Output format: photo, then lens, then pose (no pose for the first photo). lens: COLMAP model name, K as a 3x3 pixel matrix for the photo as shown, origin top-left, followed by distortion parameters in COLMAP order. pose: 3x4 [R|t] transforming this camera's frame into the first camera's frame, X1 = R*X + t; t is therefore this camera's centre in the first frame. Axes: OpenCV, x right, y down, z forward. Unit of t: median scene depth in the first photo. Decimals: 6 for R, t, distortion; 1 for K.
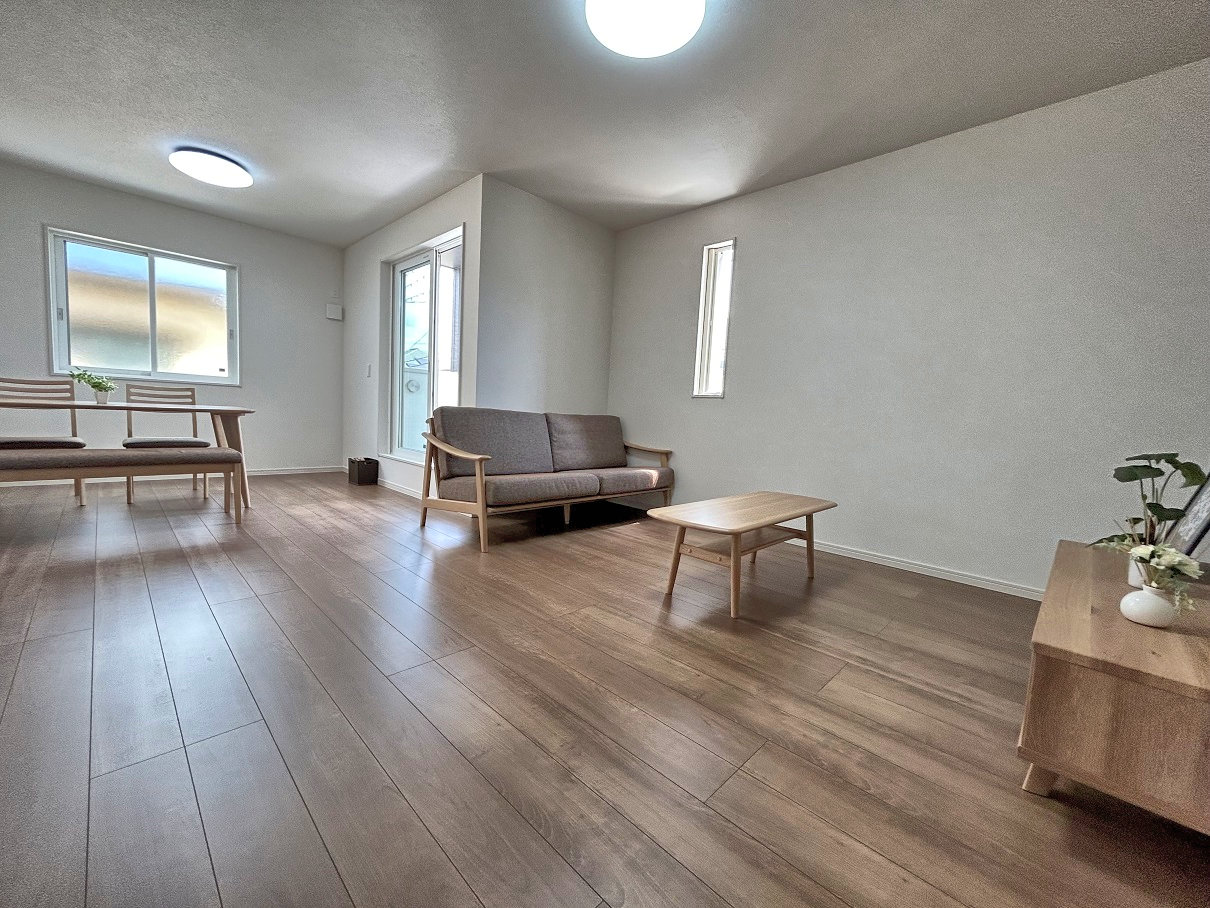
lens RADIAL K [[485.3, 0, 605.1], [0, 485.3, 450.8], [0, 0, 1]] dist [0.002134, -0.000469]
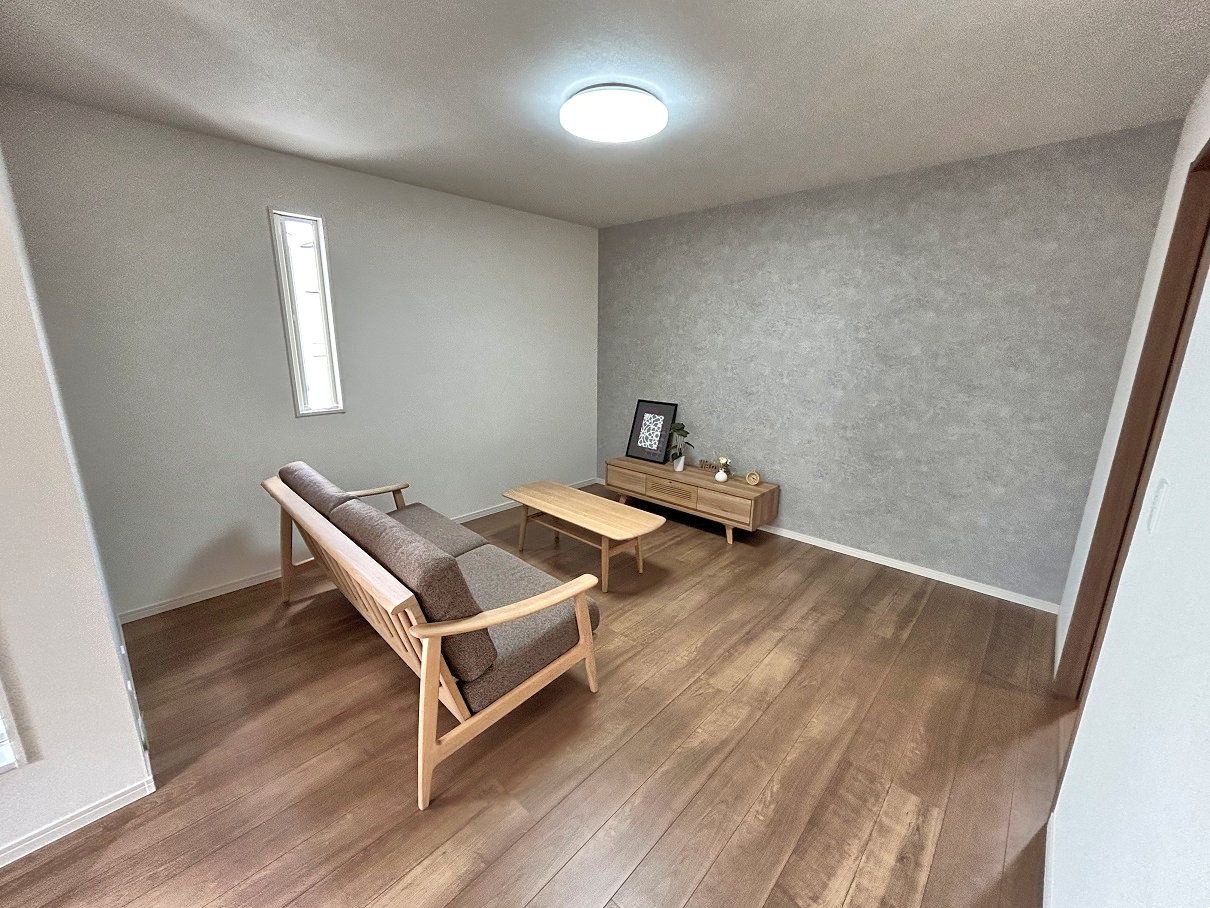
lens RADIAL K [[485.3, 0, 605.1], [0, 485.3, 450.8], [0, 0, 1]] dist [0.002134, -0.000469]
pose [[-0.021373, -0.276604, 0.960746, -1.729220], [0.068106, 0.958331, 0.277423, -0.710558], [-0.997449, 0.071362, -0.001644, 1.563680]]
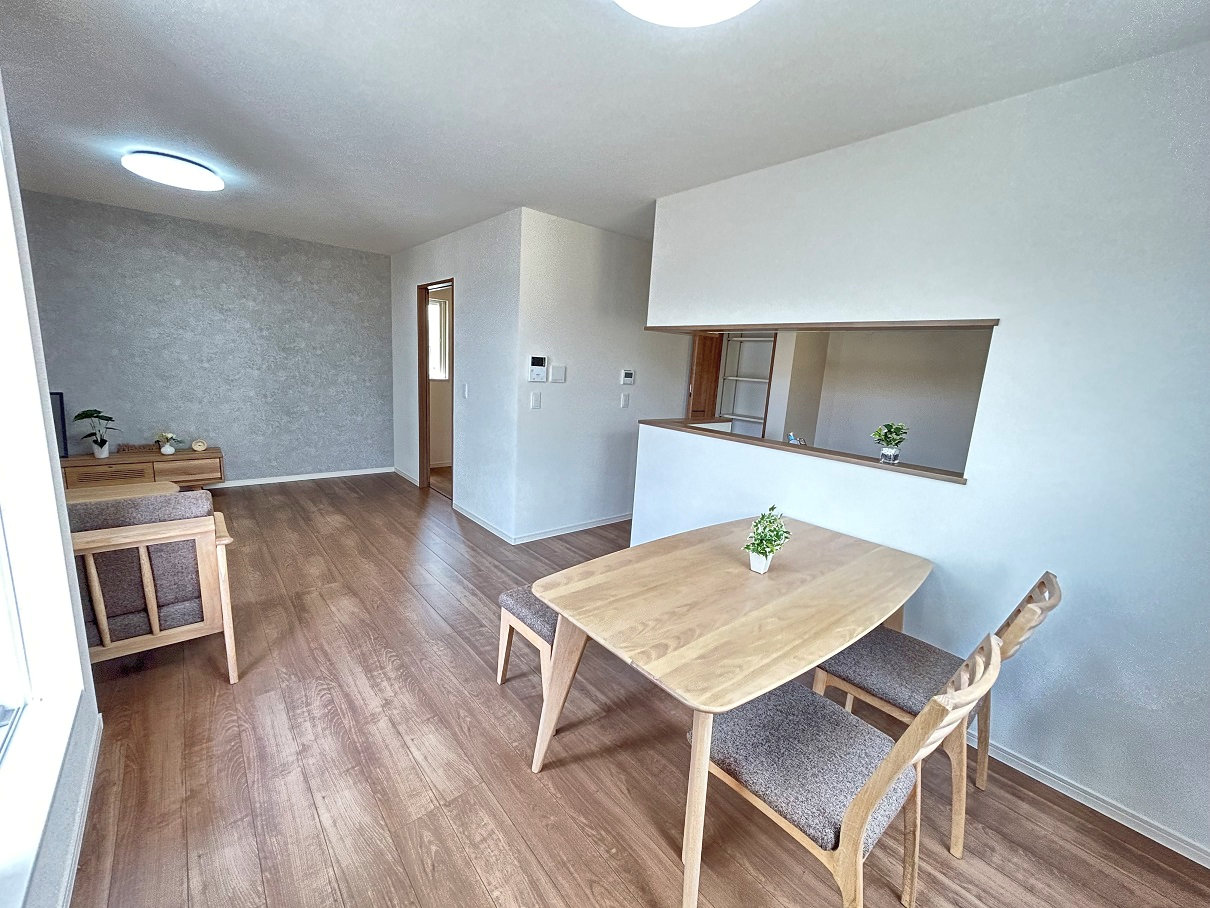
lens RADIAL K [[485.3, 0, 605.1], [0, 485.3, 450.8], [0, 0, 1]] dist [0.002134, -0.000469]
pose [[-0.989641, -0.126747, 0.067422, -2.171434], [-0.104709, 0.958542, 0.265015, -0.897225], [-0.098216, 0.255211, -0.961884, 3.756119]]
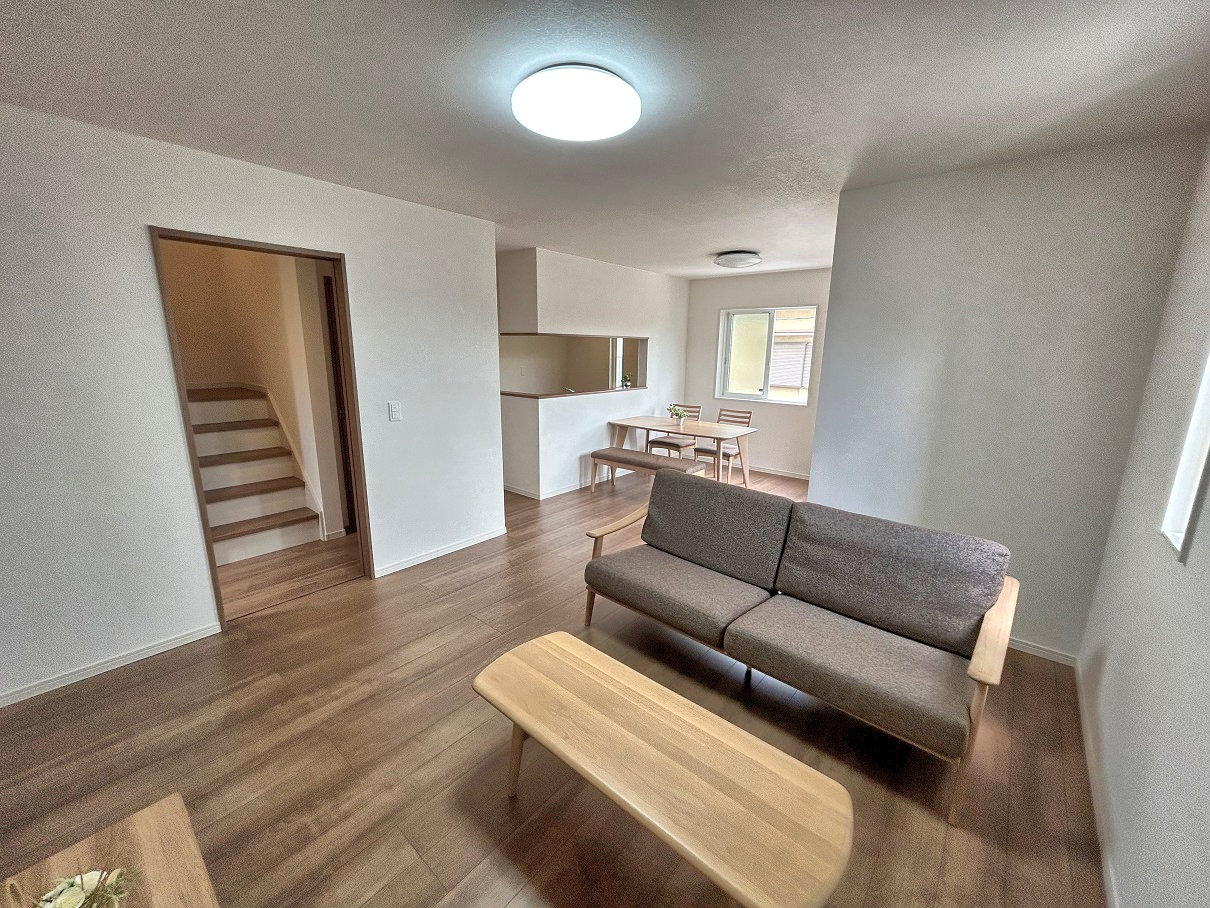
lens RADIAL K [[485.3, 0, 605.1], [0, 485.3, 450.8], [0, 0, 1]] dist [0.002134, -0.000469]
pose [[0.070442, 0.154528, -0.985474, 1.594335], [-0.089535, 0.984920, 0.148041, -0.585421], [0.993490, 0.077806, 0.083215, 1.492596]]
